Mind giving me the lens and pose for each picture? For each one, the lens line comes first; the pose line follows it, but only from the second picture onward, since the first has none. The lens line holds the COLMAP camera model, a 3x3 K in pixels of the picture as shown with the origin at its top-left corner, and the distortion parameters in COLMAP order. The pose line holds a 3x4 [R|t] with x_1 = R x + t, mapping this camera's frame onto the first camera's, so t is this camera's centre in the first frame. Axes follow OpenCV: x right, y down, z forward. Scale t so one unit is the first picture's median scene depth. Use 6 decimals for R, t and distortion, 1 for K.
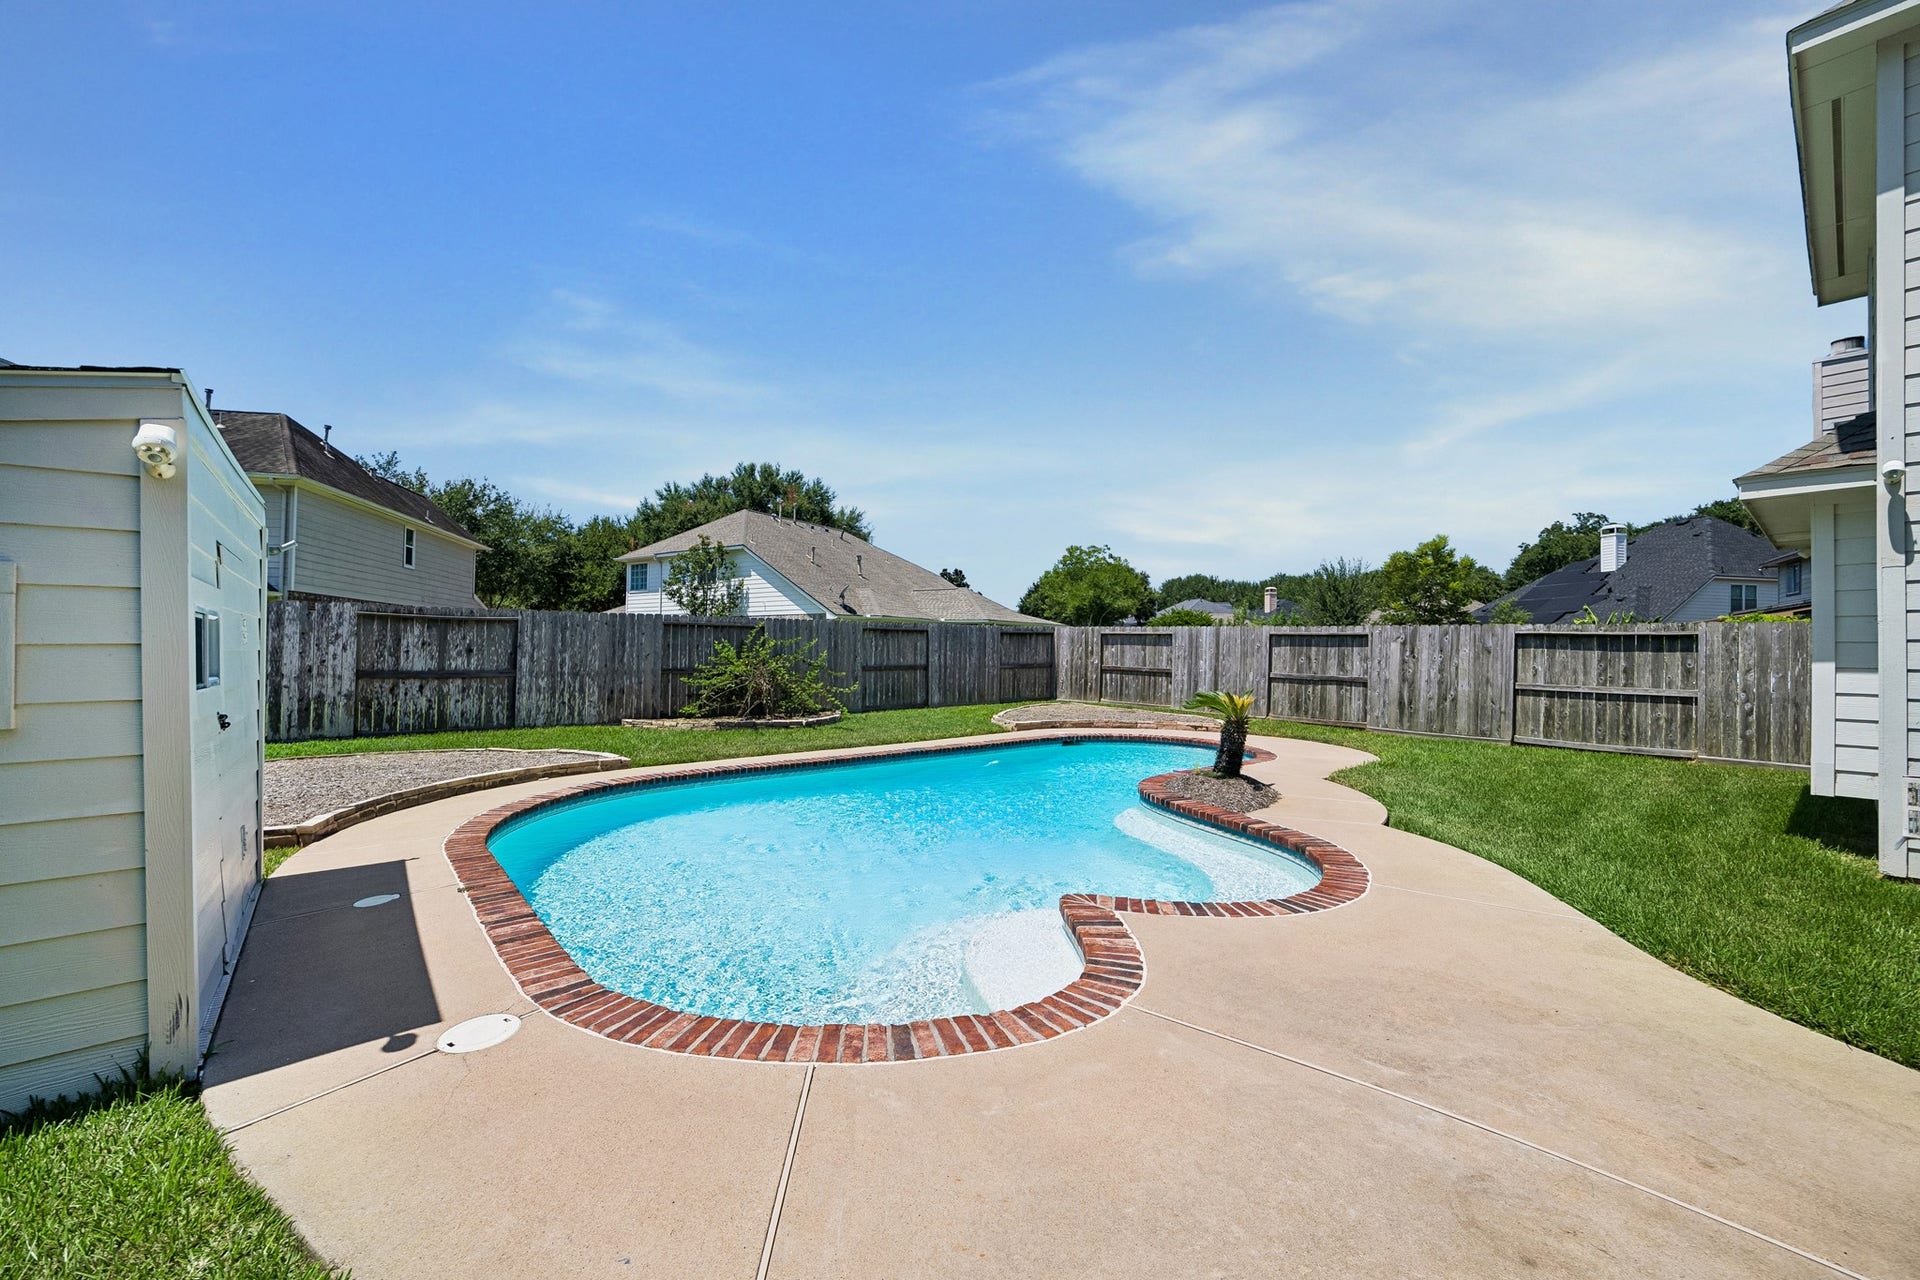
lens RADIAL K [[732.3, 0, 966.0], [0, 732.3, 645.9], [0, 0, 1]] dist [-0.001545, -0.000572]
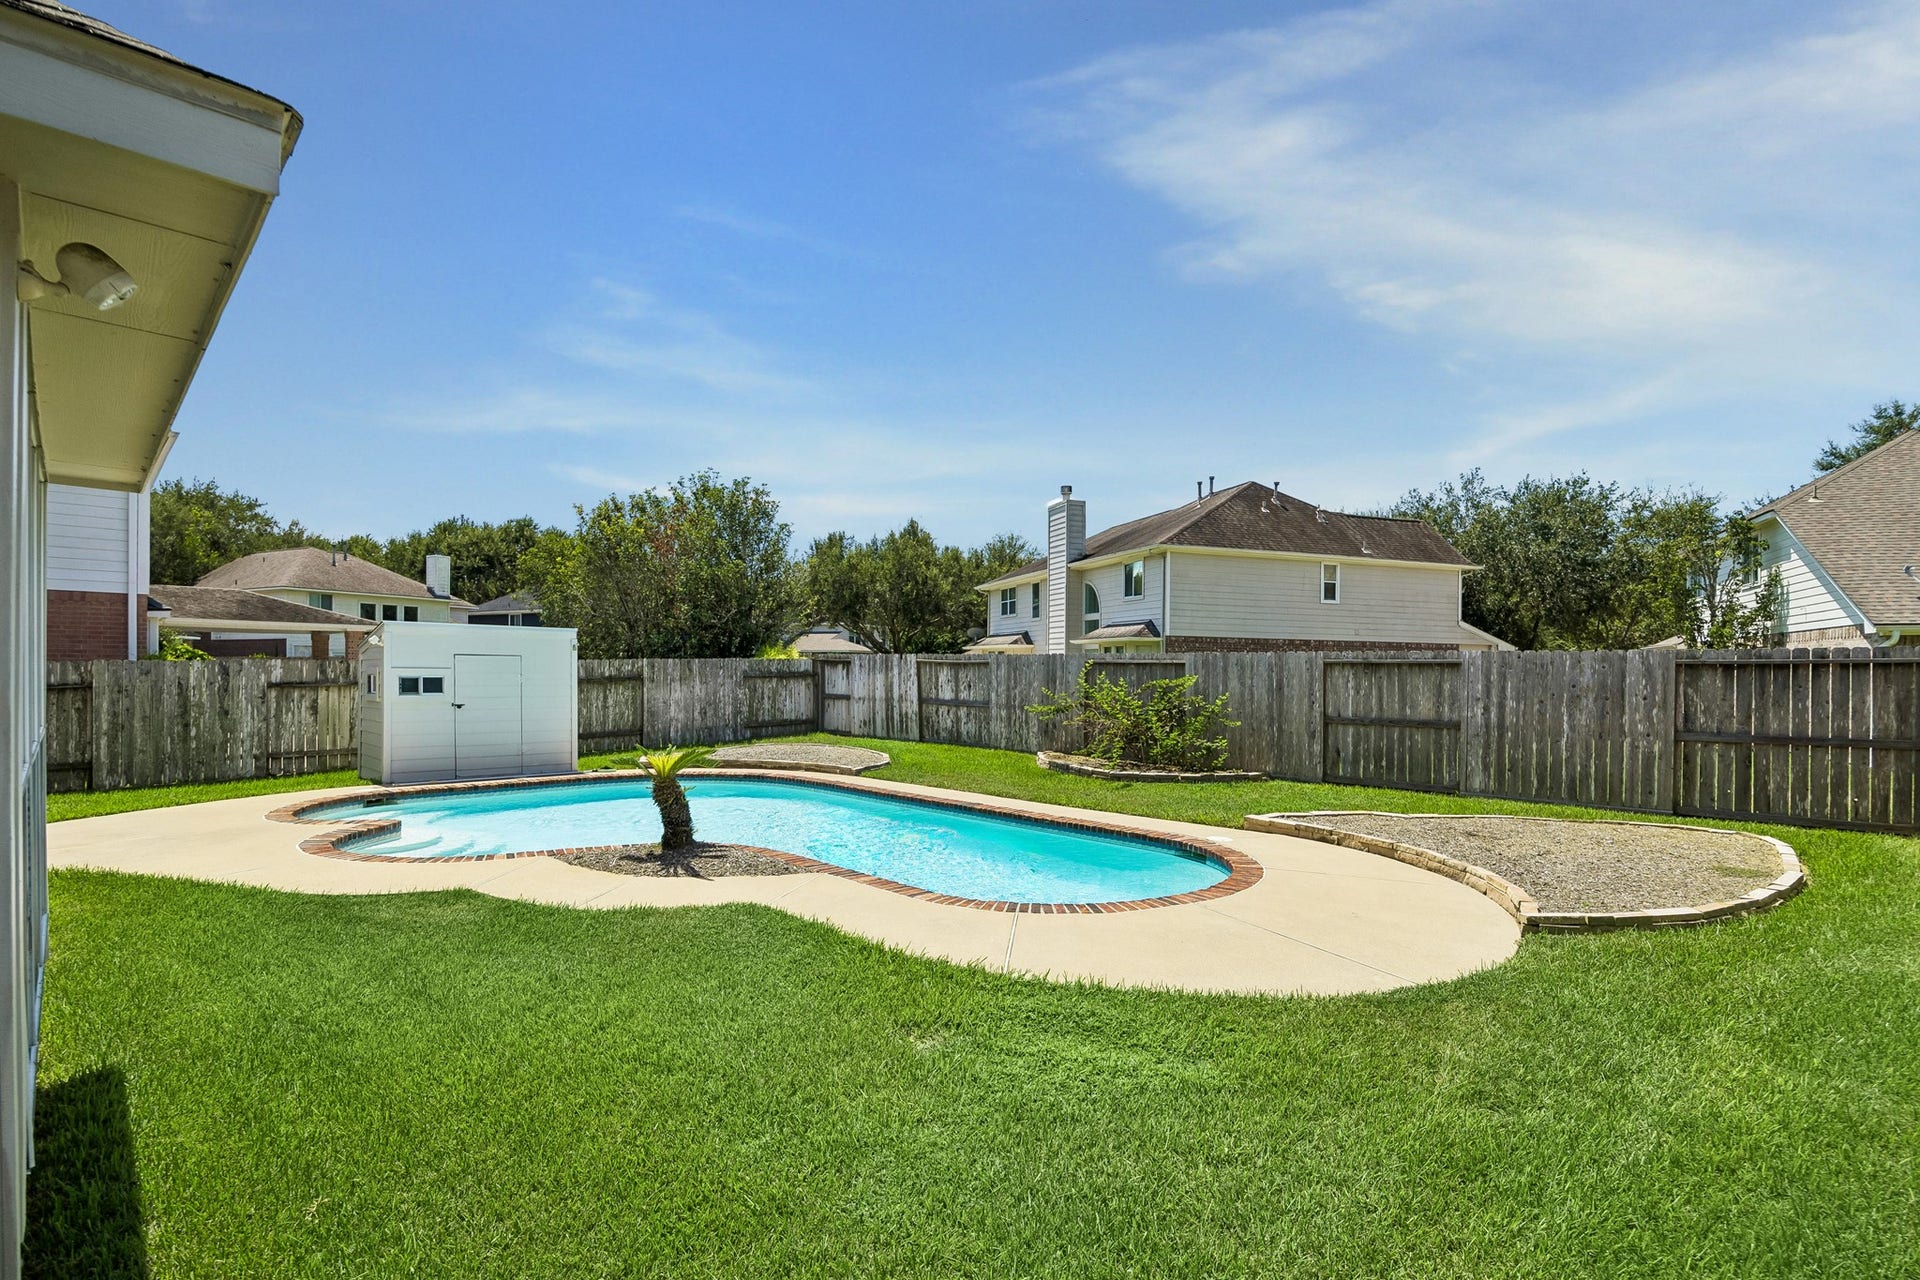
lens RADIAL K [[993.2, 0, 1039.4], [0, 993.2, 661.1], [0, 0, 1]] dist [-0.019229, -0.000139]
pose [[0.090854, -0.009669, -0.995817, 0.715257], [-0.004381, 0.999939, -0.010109, -0.013322], [0.995855, 0.005281, 0.090807, 0.605669]]
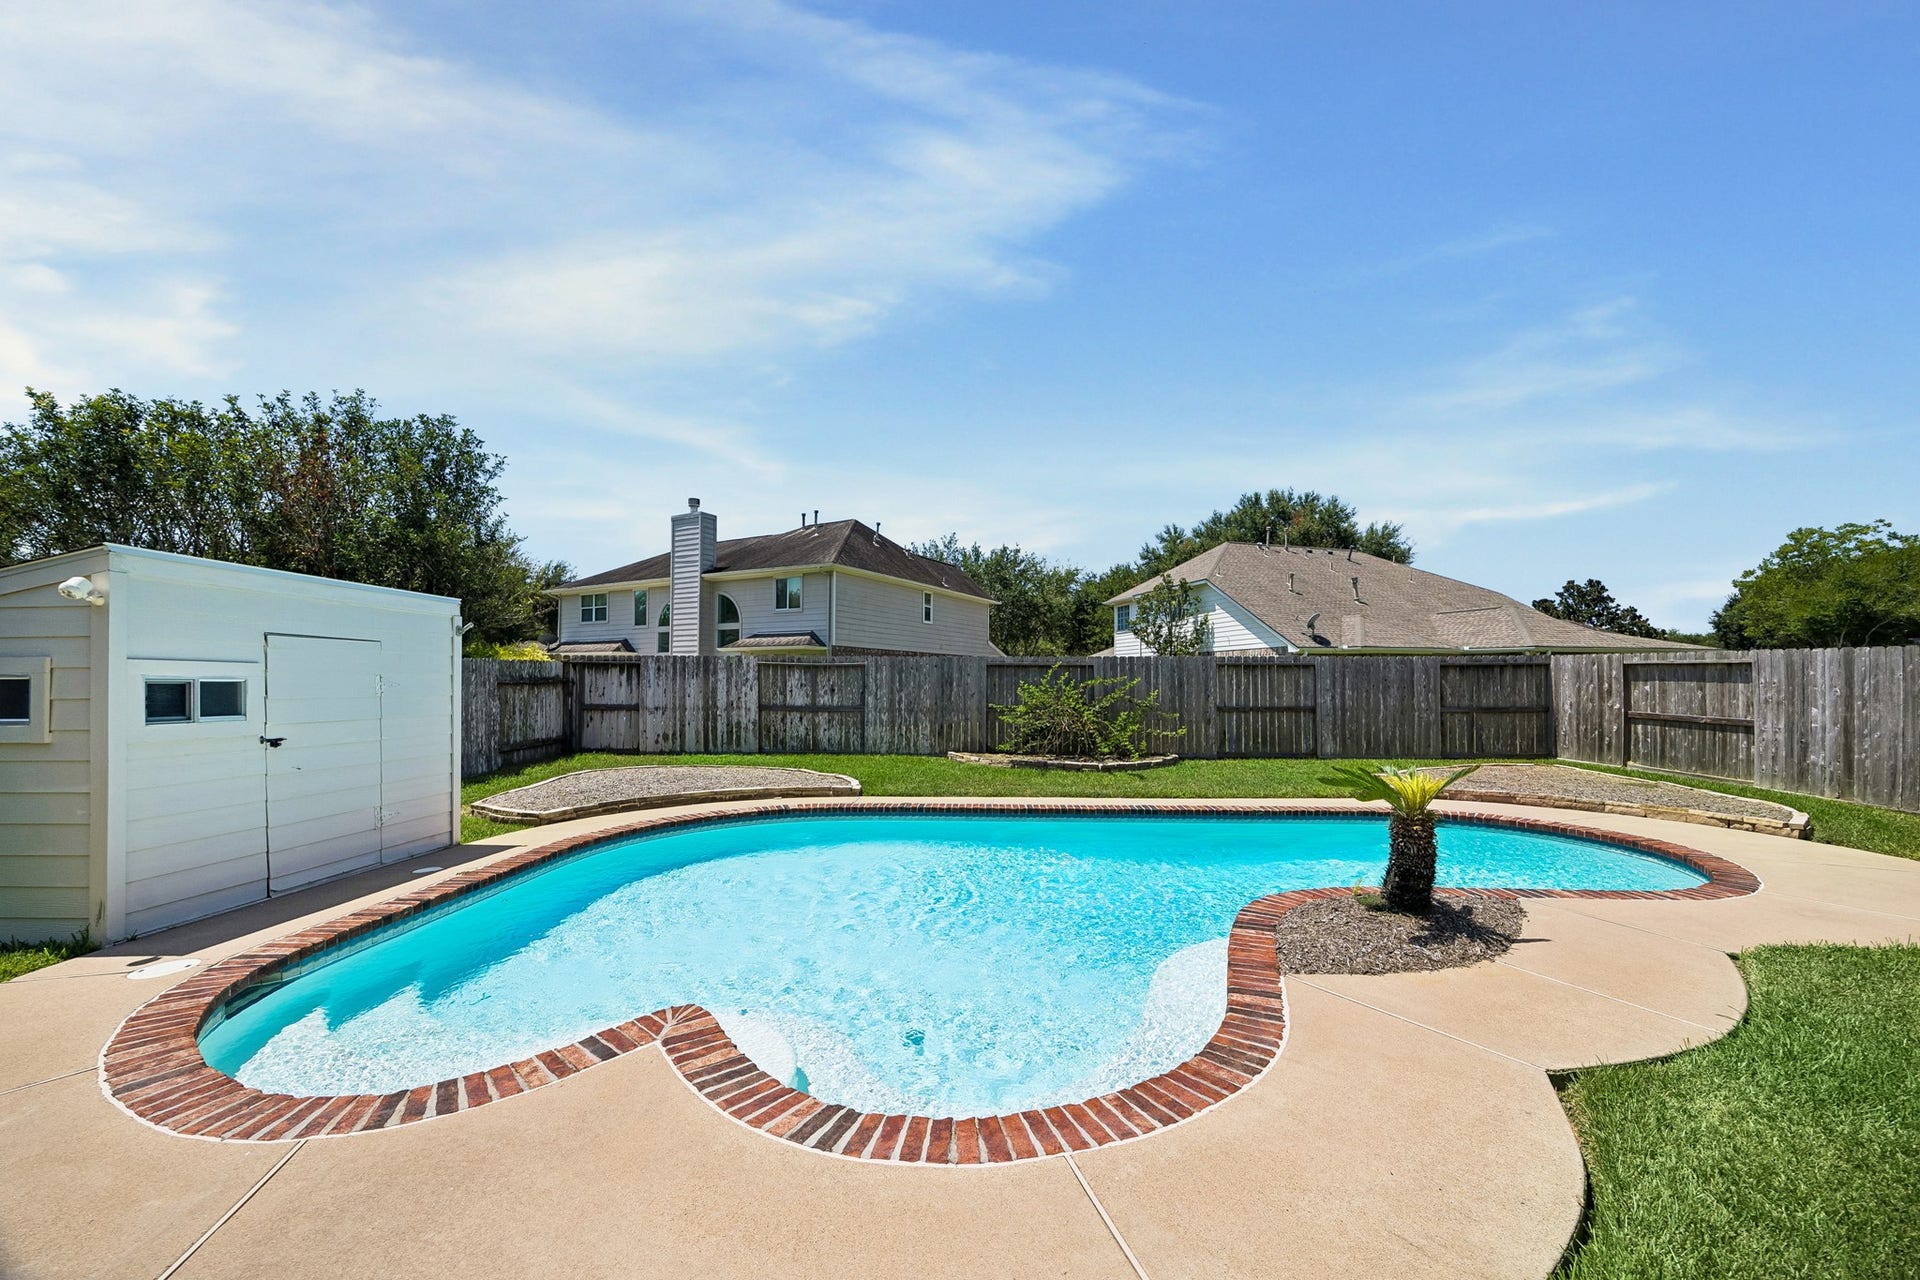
lens RADIAL K [[732.3, 0, 1006.0], [0, 732.3, 667.1], [0, 0, 1]] dist [-0.001545, -0.000572]
pose [[0.753223, -0.017013, -0.657545, 0.236917], [0.005090, 0.999786, -0.020037, -0.004063], [0.657745, 0.011745, 0.753149, 0.155002]]
